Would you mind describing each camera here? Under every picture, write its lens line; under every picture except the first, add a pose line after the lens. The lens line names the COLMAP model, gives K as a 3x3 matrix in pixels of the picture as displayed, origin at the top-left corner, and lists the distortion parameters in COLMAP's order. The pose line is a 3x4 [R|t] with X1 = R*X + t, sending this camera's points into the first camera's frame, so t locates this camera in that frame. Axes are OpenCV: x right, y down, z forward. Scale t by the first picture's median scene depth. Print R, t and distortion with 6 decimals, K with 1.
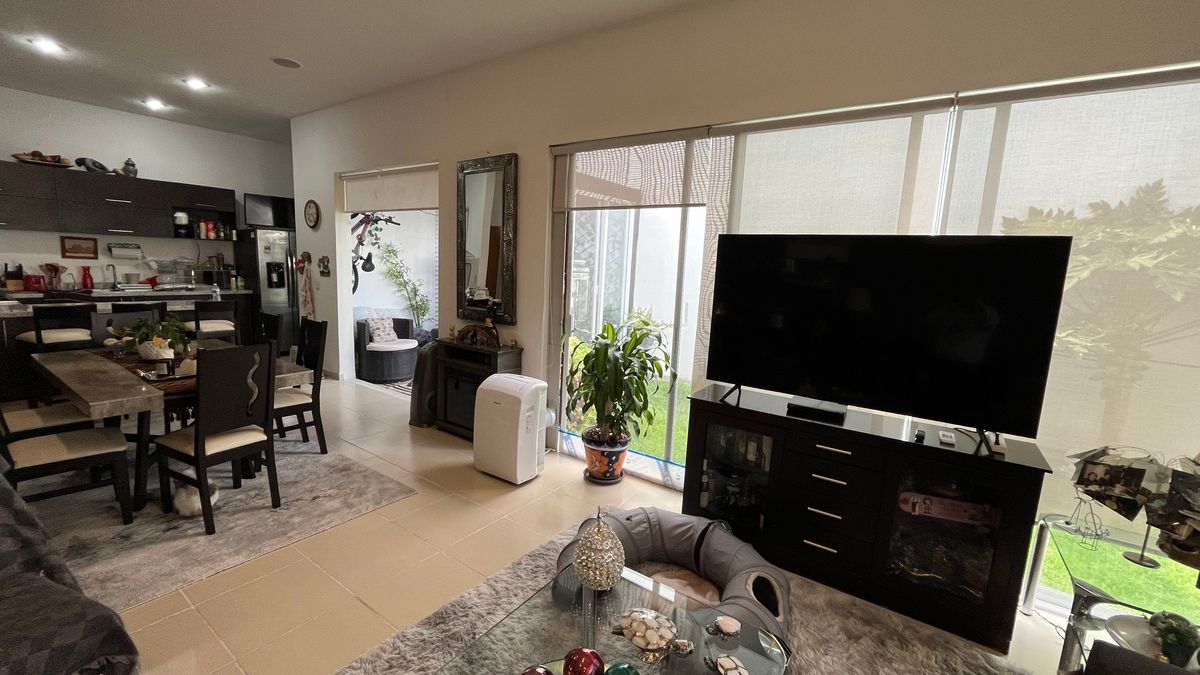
lens RADIAL K [[488.6, 0, 597.4], [0, 488.6, 337.9], [0, 0, 1]] dist [-0.001153, -0.001666]
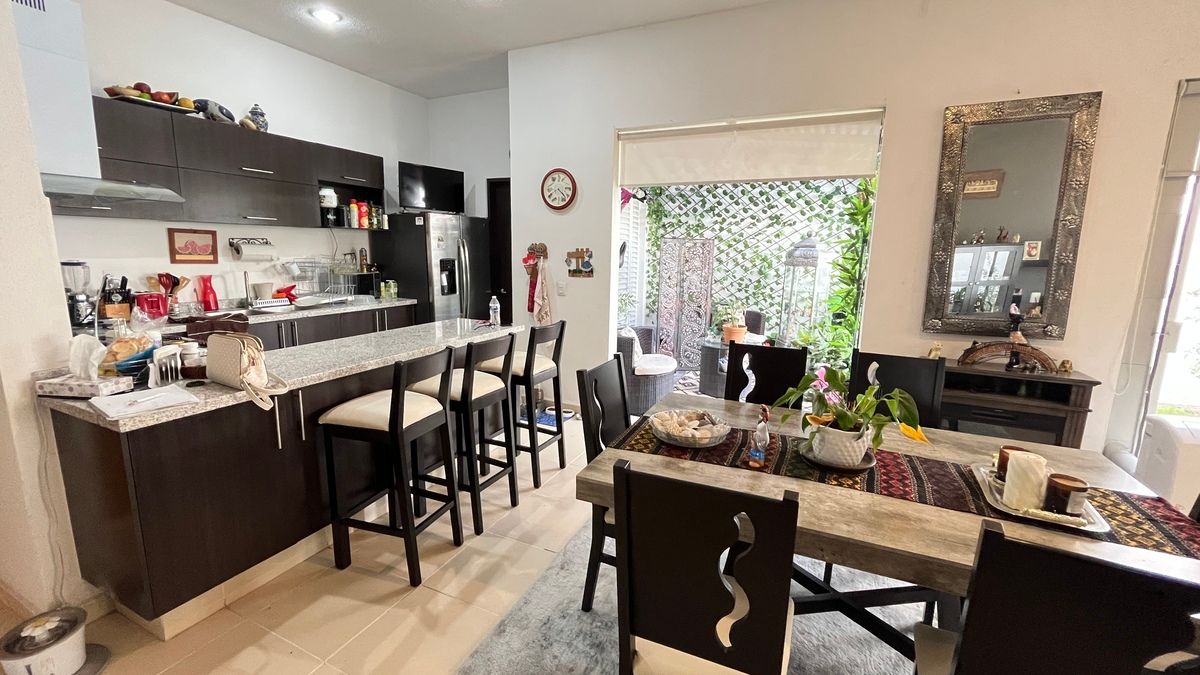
lens RADIAL K [[488.6, 0, 599.0], [0, 488.6, 337.5], [0, 0, 1]] dist [-0.001153, -0.001666]
pose [[0.984058, -0.059467, 0.167611, -0.843453], [0.053526, 0.997775, 0.039744, -0.082695], [-0.169602, -0.030139, 0.985052, 0.368335]]
